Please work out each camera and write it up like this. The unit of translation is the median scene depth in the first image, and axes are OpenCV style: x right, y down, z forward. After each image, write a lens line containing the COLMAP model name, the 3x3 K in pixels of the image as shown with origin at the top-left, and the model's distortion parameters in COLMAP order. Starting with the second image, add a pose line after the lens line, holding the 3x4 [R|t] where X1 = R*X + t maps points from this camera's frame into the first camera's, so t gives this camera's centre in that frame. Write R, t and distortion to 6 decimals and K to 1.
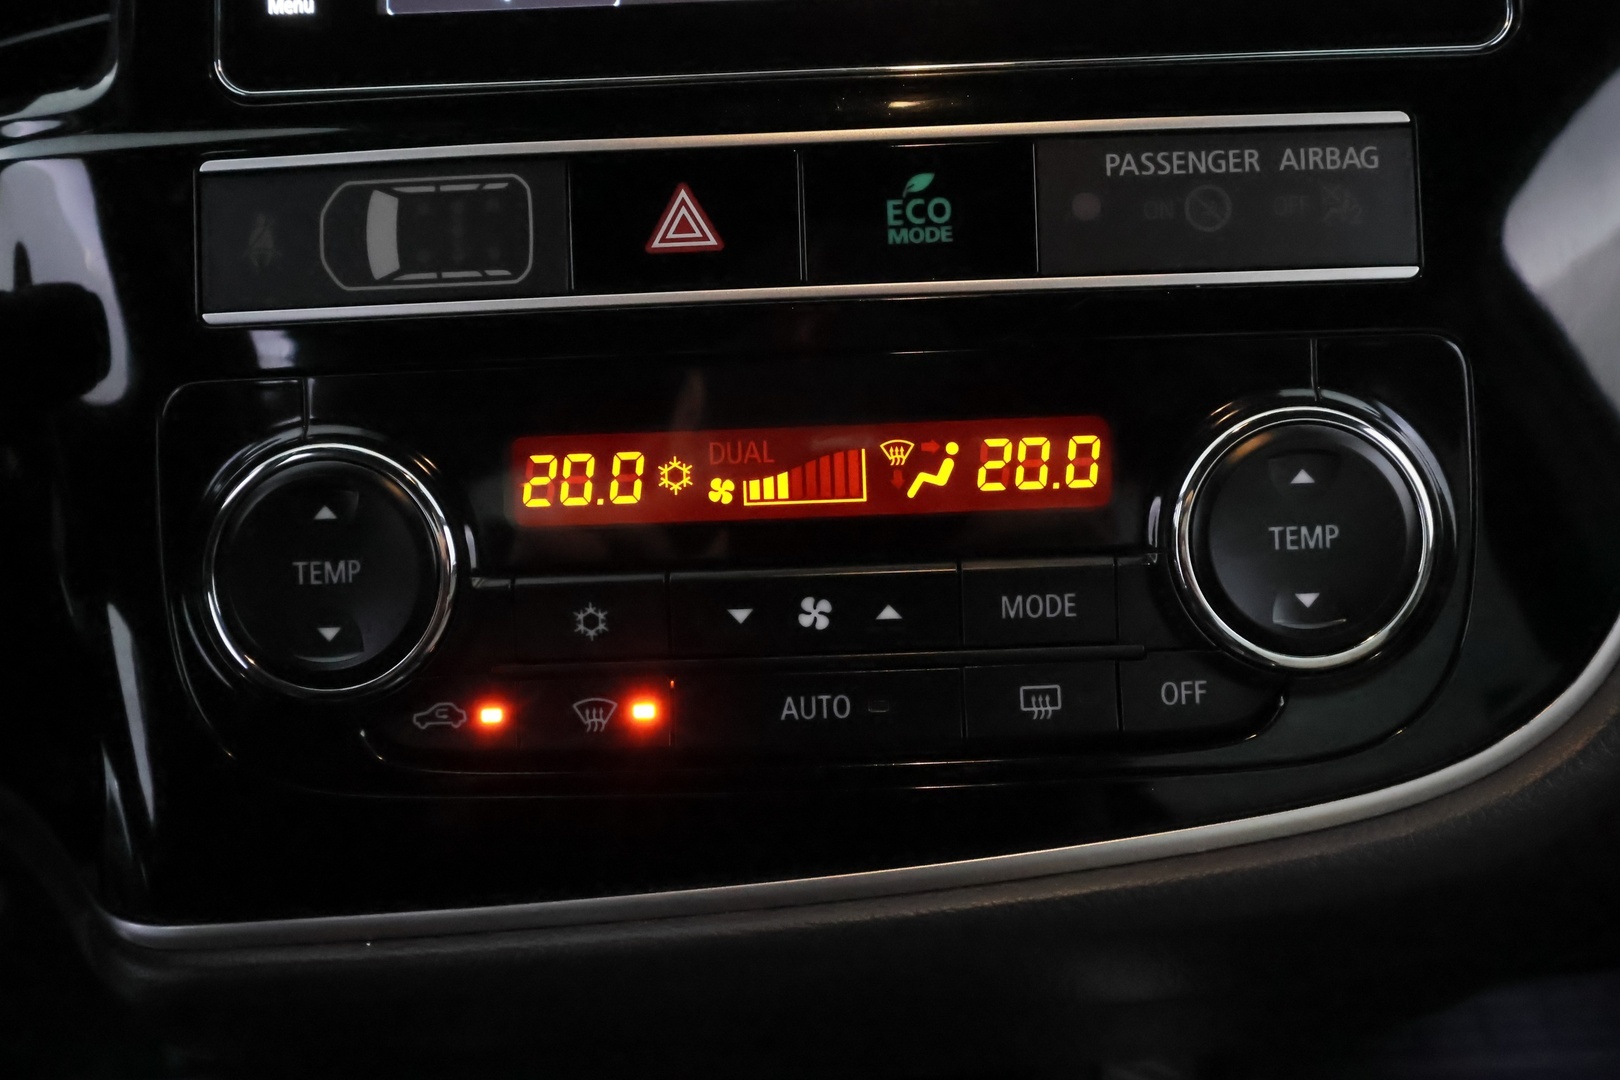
lens RADIAL K [[1306.3, 0, 799.3], [0, 1306.3, 542.8], [0, 0, 1]] dist [0.000749, 0.000816]
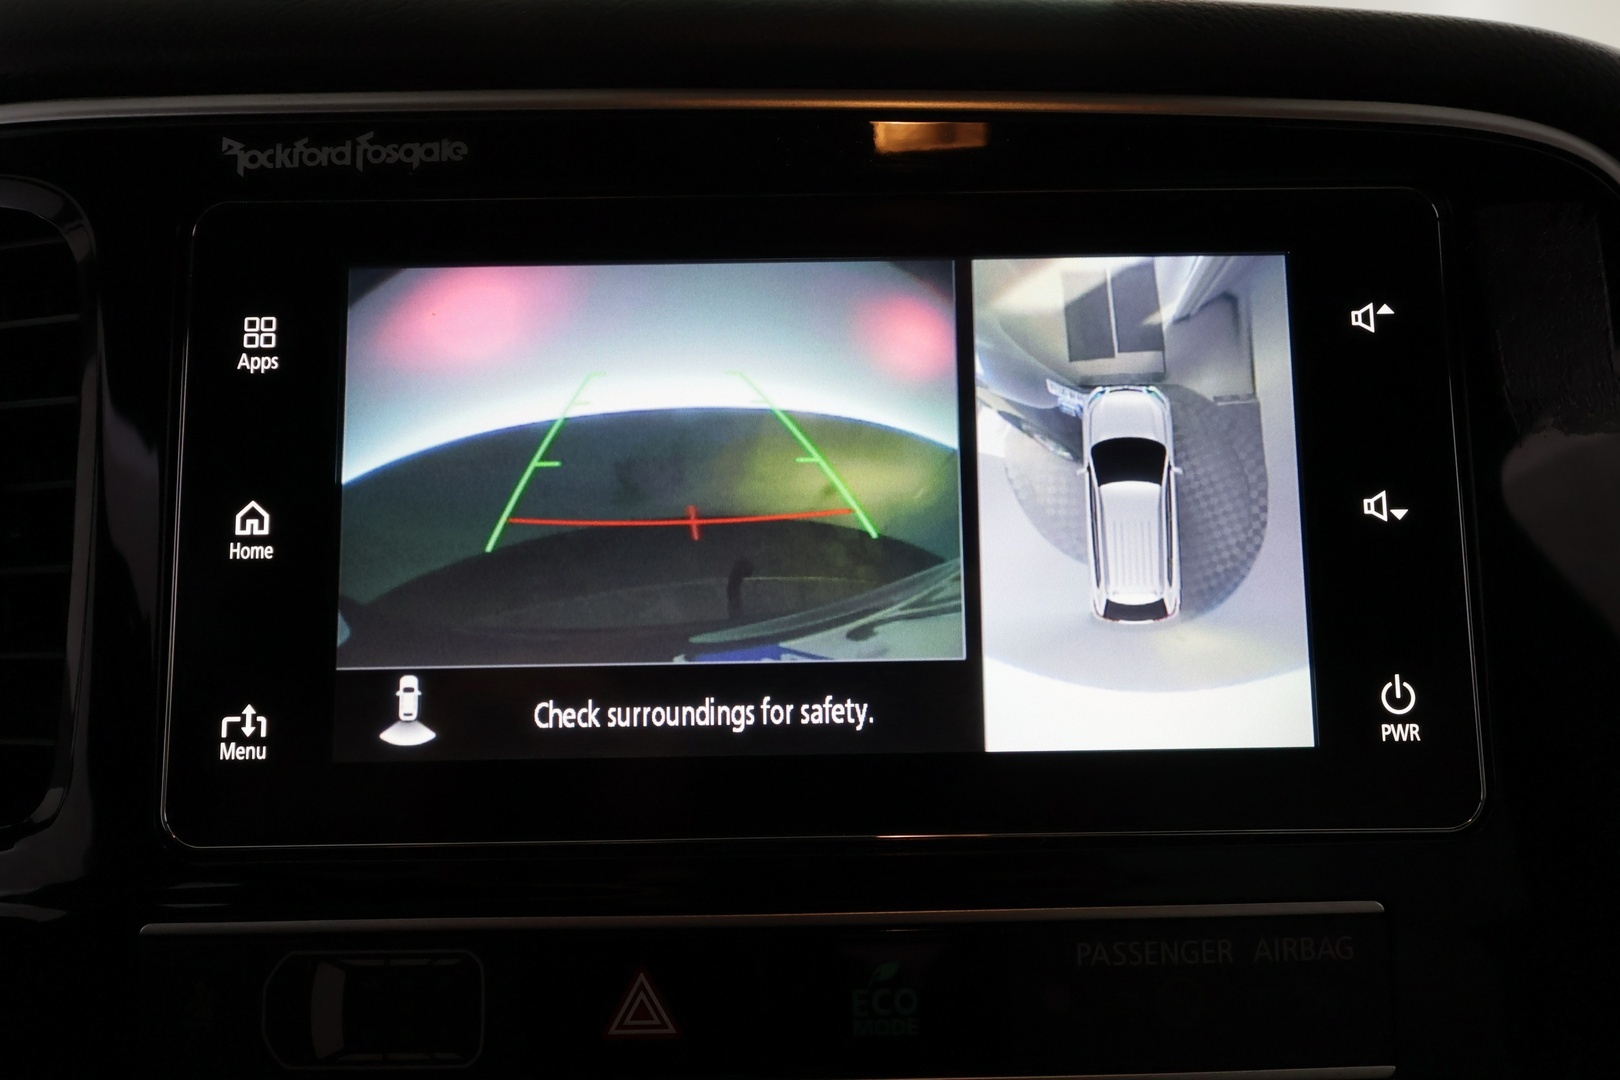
lens RADIAL K [[1306.3, 0, 796.0], [0, 1306.3, 545.0], [0, 0, 1]] dist [0.000749, 0.000816]
pose [[0.999602, 0.018241, 0.021537, -0.001611], [-0.017029, 0.998331, -0.055180, -0.536242], [-0.022507, 0.054791, 0.998244, 0.013986]]
